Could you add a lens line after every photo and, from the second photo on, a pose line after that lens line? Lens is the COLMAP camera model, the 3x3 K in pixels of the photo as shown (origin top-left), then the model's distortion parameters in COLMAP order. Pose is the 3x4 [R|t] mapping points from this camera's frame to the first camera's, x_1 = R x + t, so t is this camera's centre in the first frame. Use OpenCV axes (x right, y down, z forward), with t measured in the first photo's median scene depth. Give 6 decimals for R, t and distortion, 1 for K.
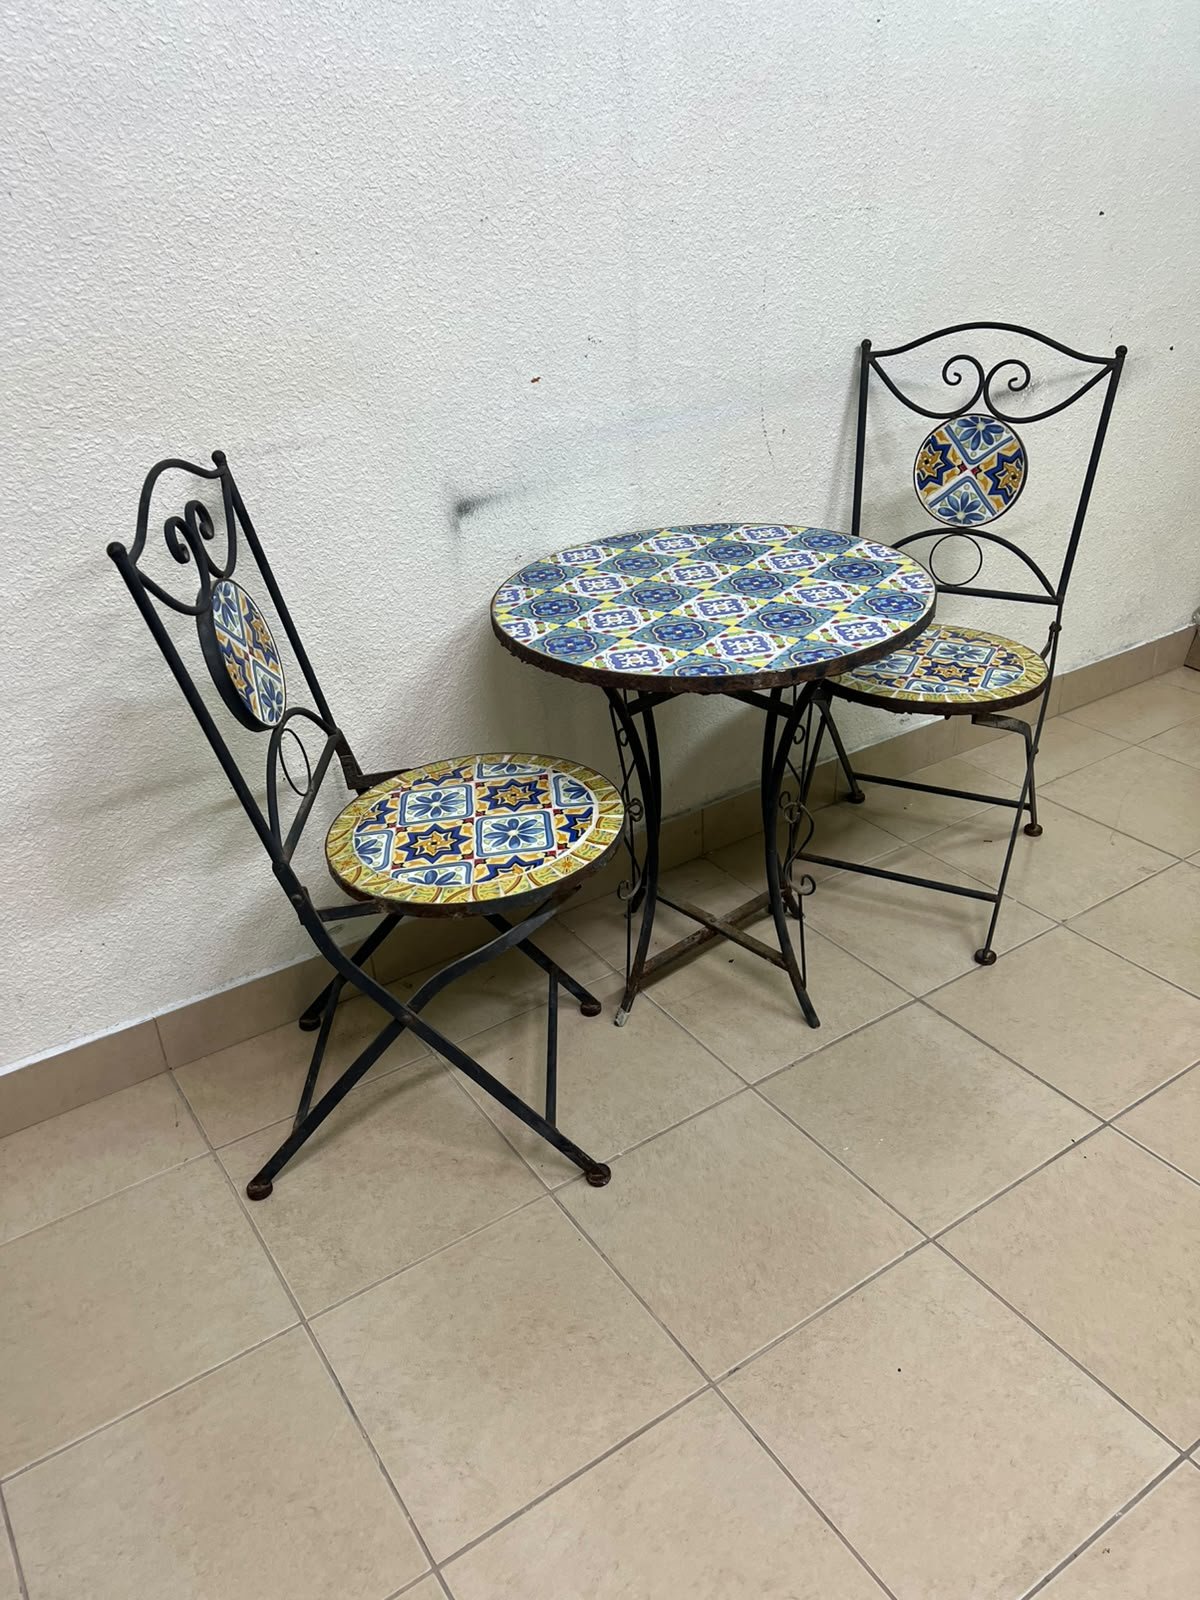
lens RADIAL K [[1209.0, 0, 596.4], [0, 1209.0, 793.6], [0, 0, 1]] dist [0.049051, -0.056360]
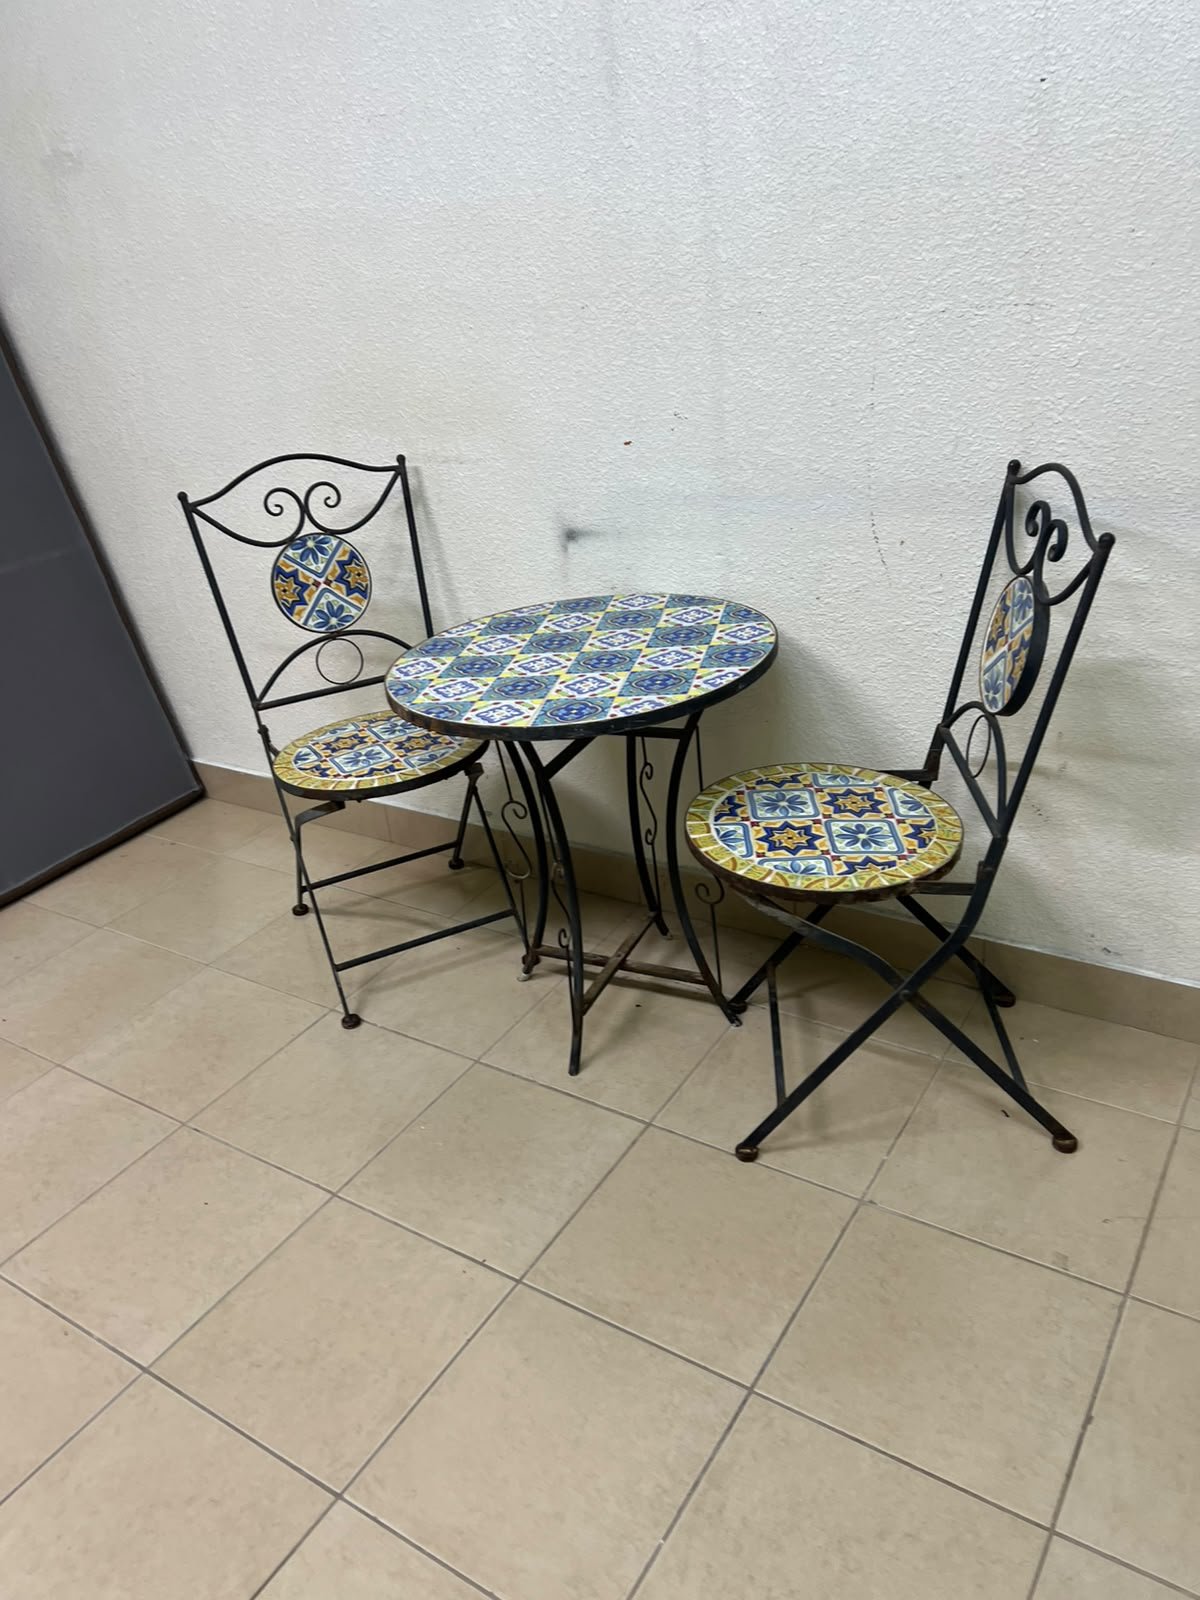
lens RADIAL K [[1209.0, 0, 586.2], [0, 1209.0, 795.7], [0, 0, 1]] dist [0.049051, -0.056360]
pose [[0.394165, 0.404073, -0.825445, 1.082715], [-0.358470, 0.894617, 0.266758, -0.354228], [0.846247, 0.190750, 0.497474, 0.485038]]
